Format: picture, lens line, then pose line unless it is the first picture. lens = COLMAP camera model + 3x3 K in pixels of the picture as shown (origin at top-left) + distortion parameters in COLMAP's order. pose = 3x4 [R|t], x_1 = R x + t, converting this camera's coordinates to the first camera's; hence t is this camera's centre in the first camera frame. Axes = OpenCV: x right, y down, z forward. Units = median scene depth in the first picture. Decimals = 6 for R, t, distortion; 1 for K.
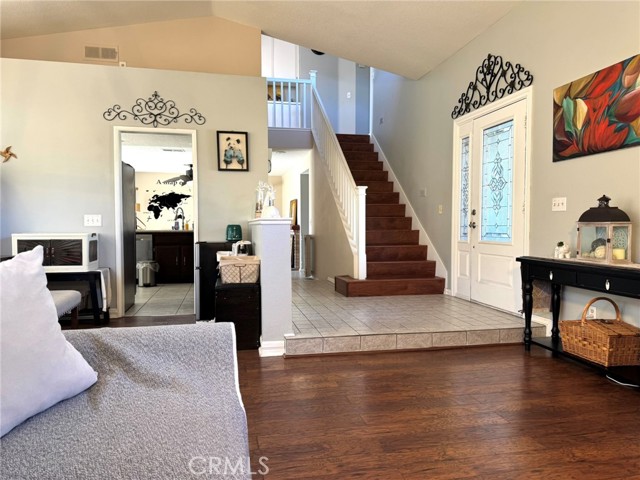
lens RADIAL K [[450.7, 0, 318.5], [0, 450.7, 242.5], [0, 0, 1]] dist [0.060499, -0.068318]
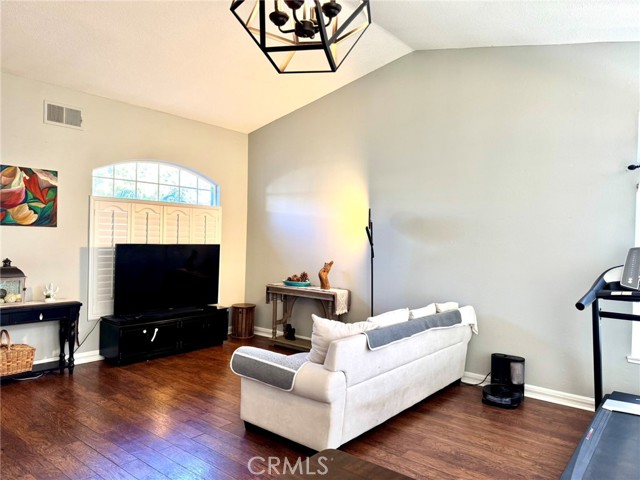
lens RADIAL K [[450.7, 0, 322.1], [0, 450.7, 239.1], [0, 0, 1]] dist [0.060499, -0.068318]
pose [[-0.628628, -0.017113, 0.777518, -0.673334], [0.009181, 0.999525, 0.029422, -0.119311], [-0.777652, 0.025633, -0.628172, 0.683286]]
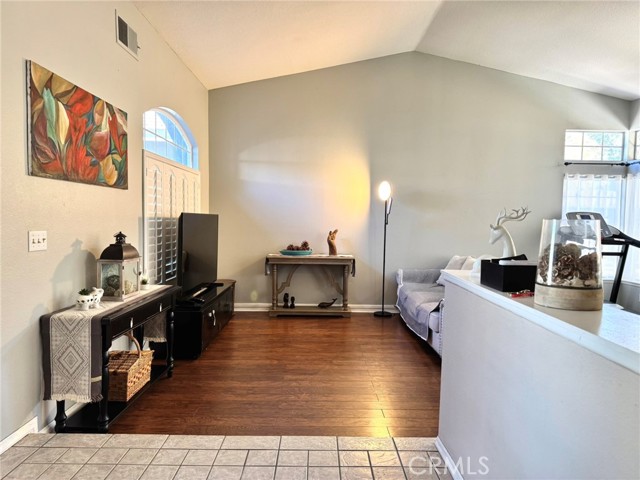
lens RADIAL K [[450.7, 0, 322.1], [0, 450.7, 239.9], [0, 0, 1]] dist [0.060499, -0.068318]
pose [[-0.981903, -0.023864, 0.187877, -0.005440], [-0.007567, 0.996181, 0.086987, -0.107461], [-0.189235, 0.083991, -0.978333, 1.156899]]
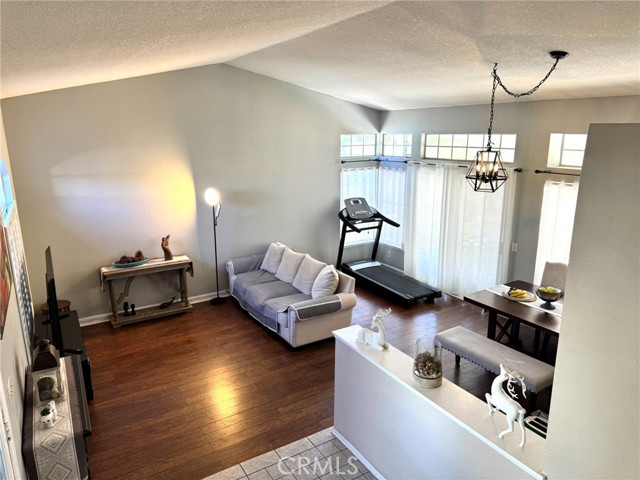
lens RADIAL K [[450.7, 0, 328.5], [0, 450.7, 235.8], [0, 0, 1]] dist [0.060499, -0.068318]
pose [[-0.933437, 0.085411, -0.348425, 0.210872], [-0.012286, 0.963063, 0.268995, -0.385697], [0.358530, 0.255370, -0.897910, 1.300698]]
